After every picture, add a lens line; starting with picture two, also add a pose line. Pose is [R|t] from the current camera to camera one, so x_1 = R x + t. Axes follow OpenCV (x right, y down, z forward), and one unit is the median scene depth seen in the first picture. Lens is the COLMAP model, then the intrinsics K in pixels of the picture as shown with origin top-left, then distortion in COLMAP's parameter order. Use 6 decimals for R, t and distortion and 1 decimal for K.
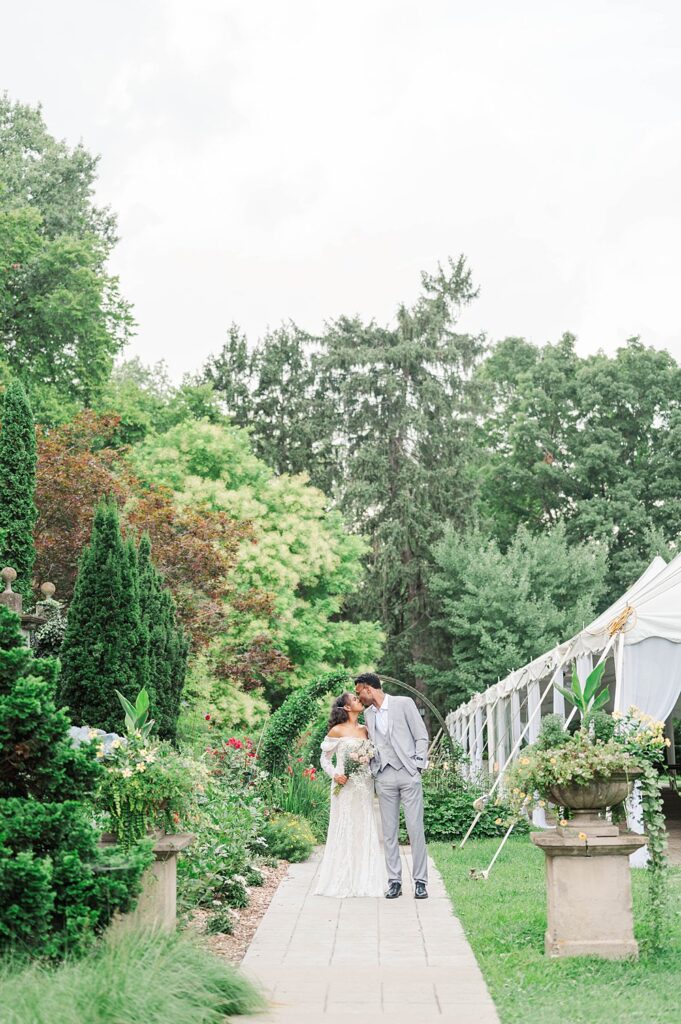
lens RADIAL K [[1788.2, 0, 340.5], [0, 1788.2, 512.0], [0, 0, 1]] dist [-0.003206, 0.158587]
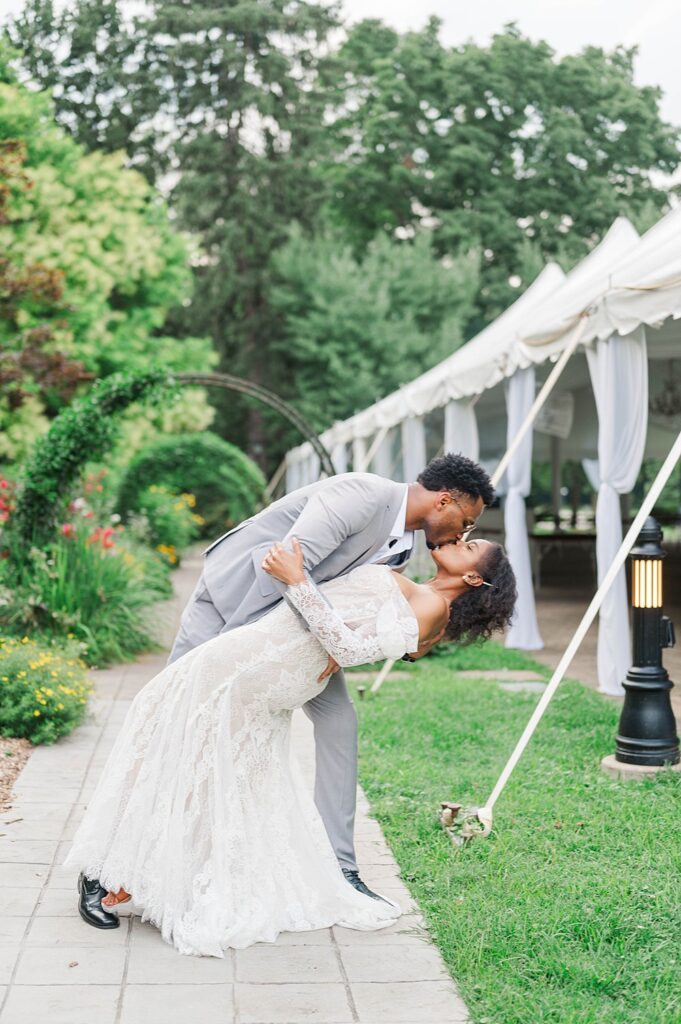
lens RADIAL K [[1788.2, 0, 340.5], [0, 1788.2, 512.0], [0, 0, 1]] dist [-0.003206, 0.158587]
pose [[0.995128, 0.013505, 0.097663, 0.001561], [-0.027459, 0.989344, 0.142985, 0.018528], [-0.094691, -0.144970, 0.984895, 0.151914]]
